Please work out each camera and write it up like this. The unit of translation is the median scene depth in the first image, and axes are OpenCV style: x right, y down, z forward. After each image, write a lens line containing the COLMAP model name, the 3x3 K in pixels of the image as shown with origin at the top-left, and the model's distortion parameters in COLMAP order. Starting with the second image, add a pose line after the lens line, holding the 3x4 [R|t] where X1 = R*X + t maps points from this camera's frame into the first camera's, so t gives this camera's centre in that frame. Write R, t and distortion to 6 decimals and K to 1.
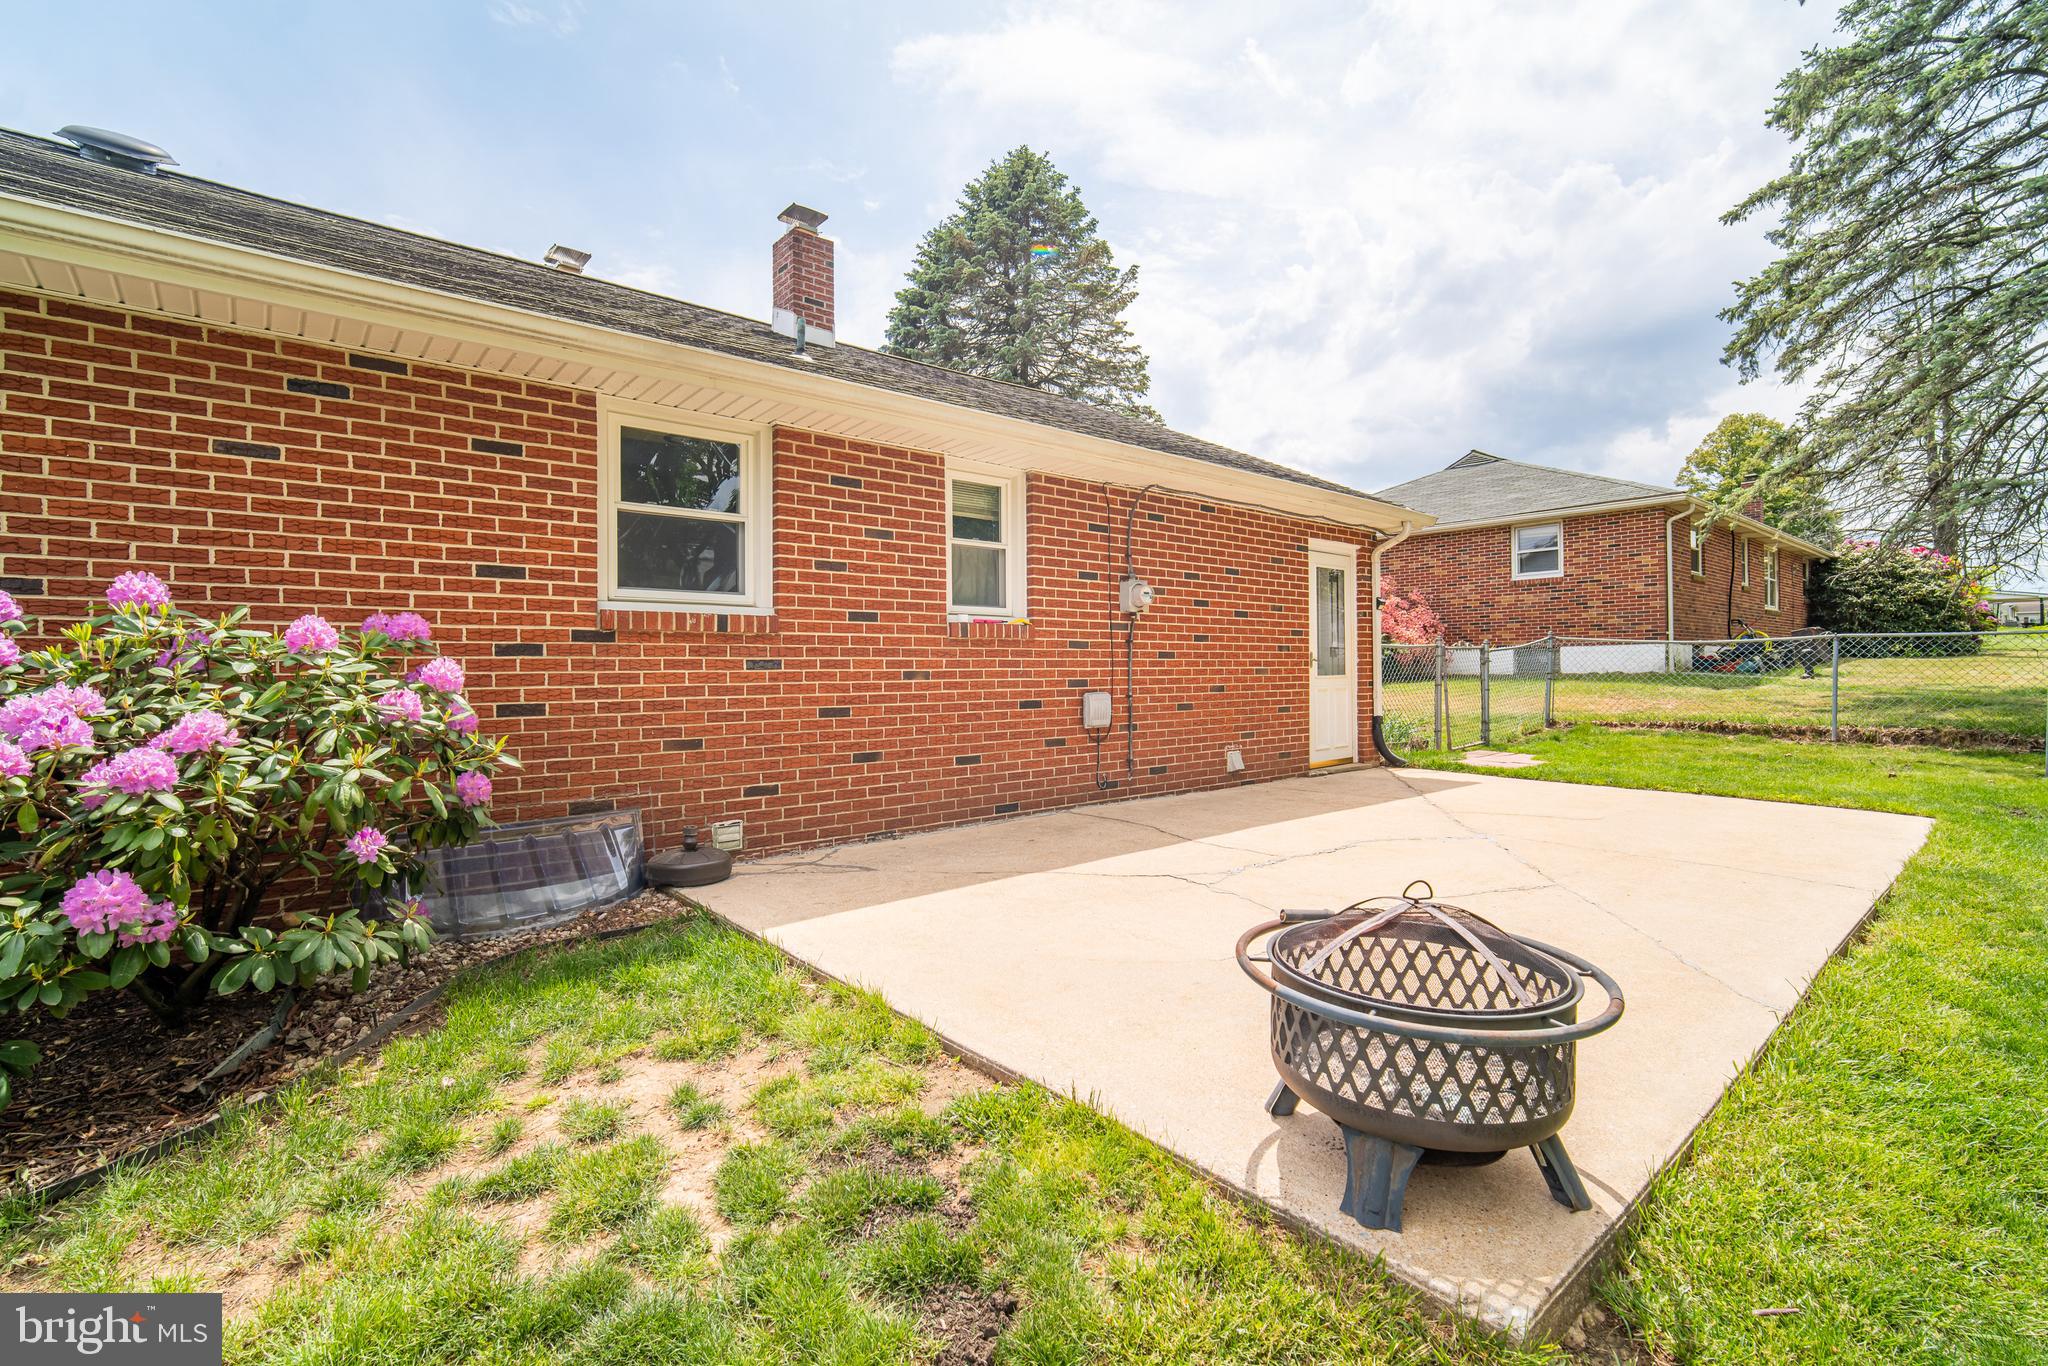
lens RADIAL K [[900.9, 0, 1024.0], [0, 900.9, 683.0], [0, 0, 1]] dist [-0.004101, -0.000345]
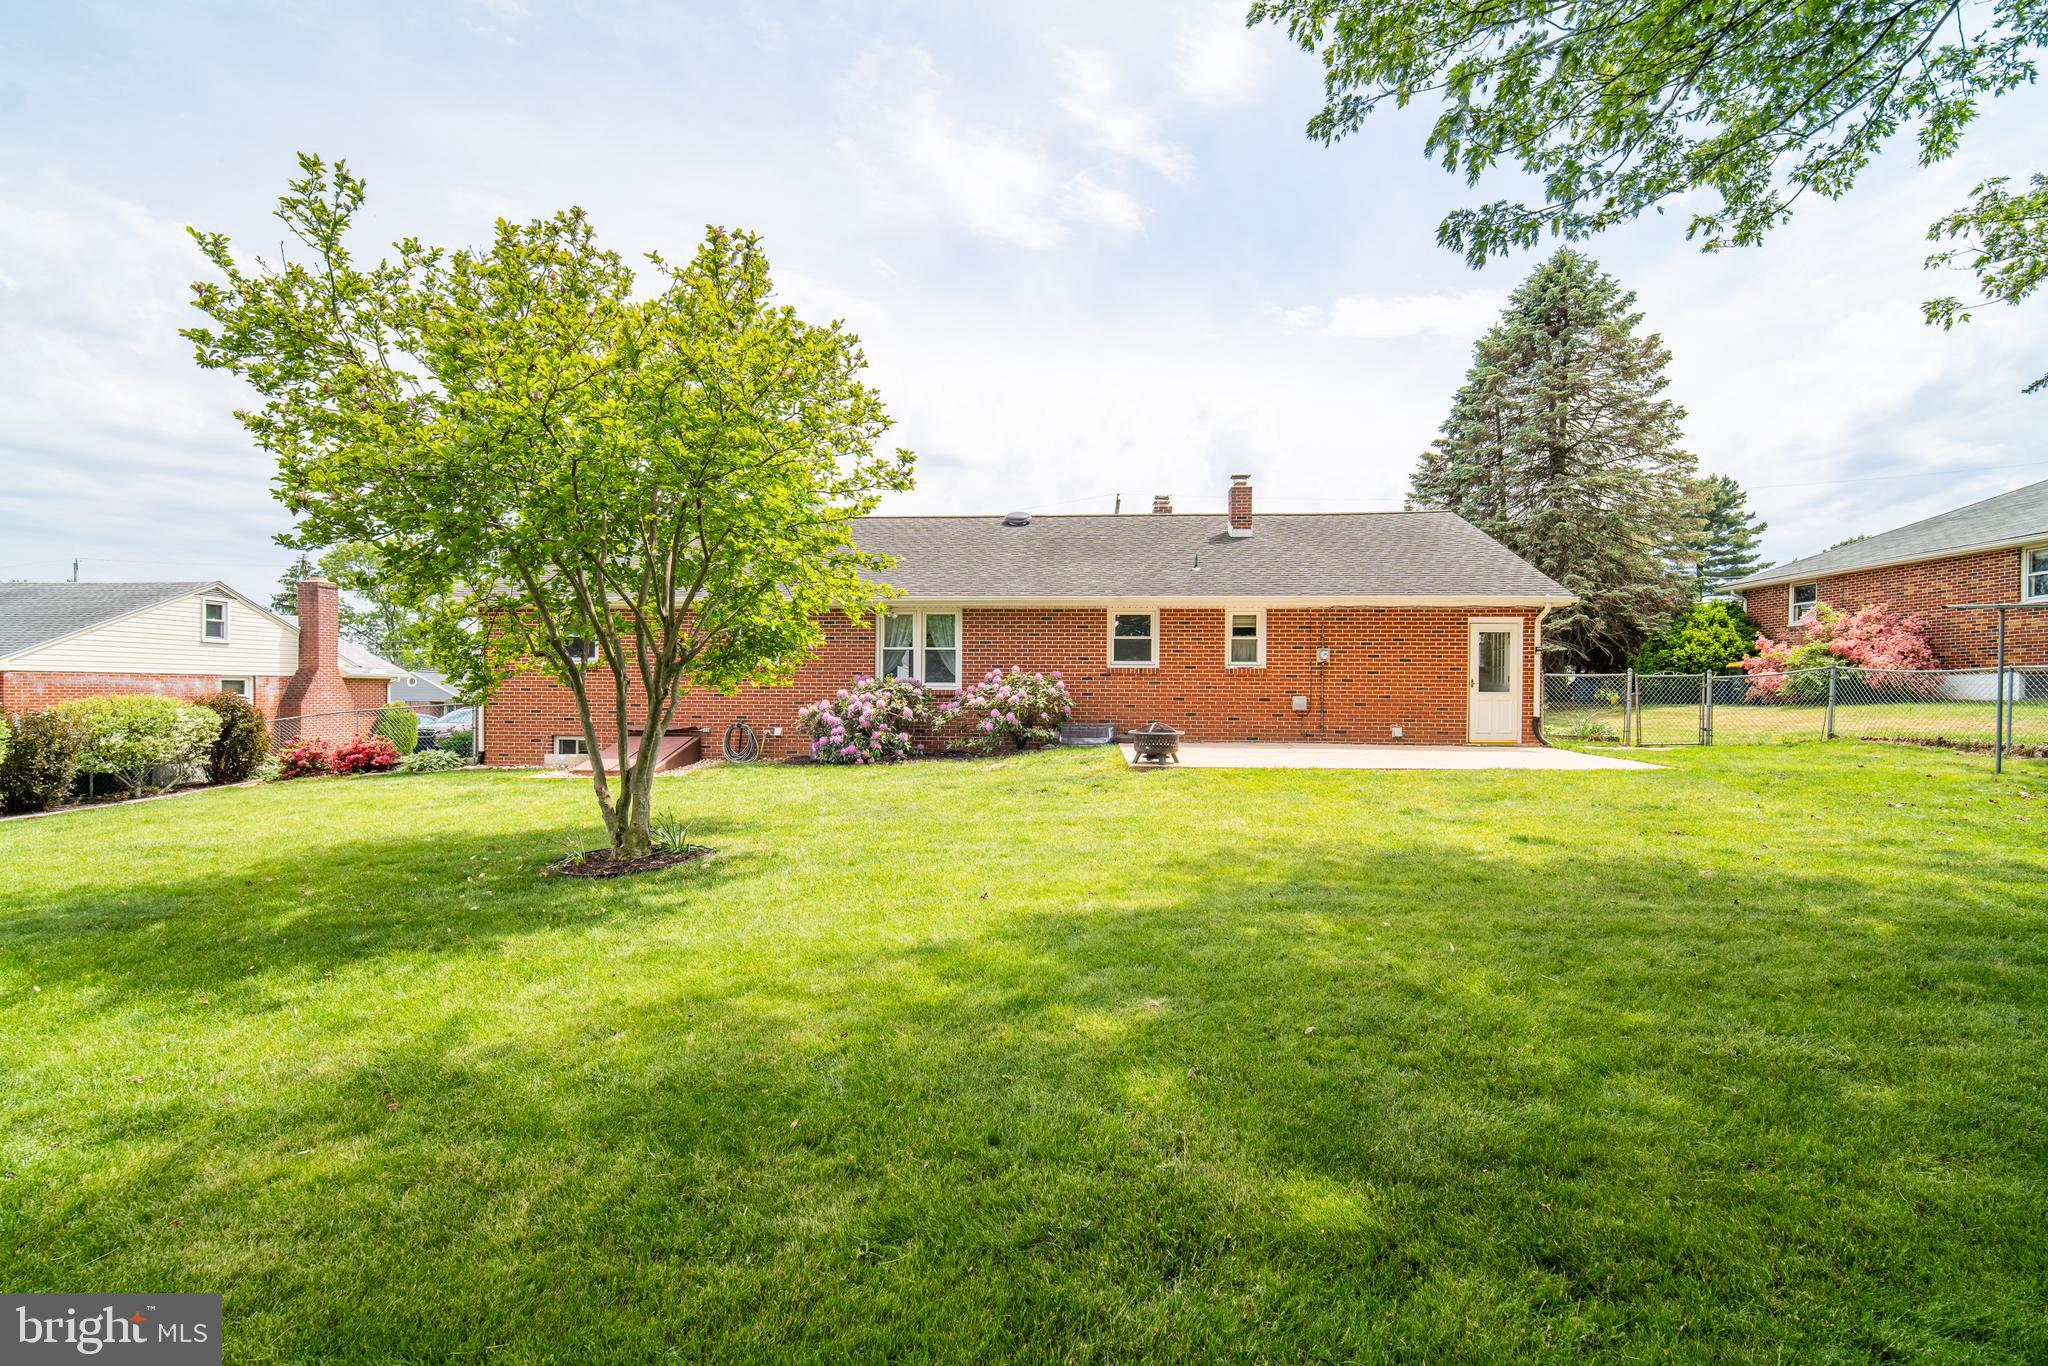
lens RADIAL K [[896.4, 0, 1019.9], [0, 896.4, 713.1], [0, 0, 1]] dist [-0.010417, 0.000698]
pose [[0.708159, 0.031134, -0.705366, 1.184352], [-0.022244, 0.999515, 0.021786, 0.019676], [0.705702, 0.000262, 0.708508, -1.168122]]
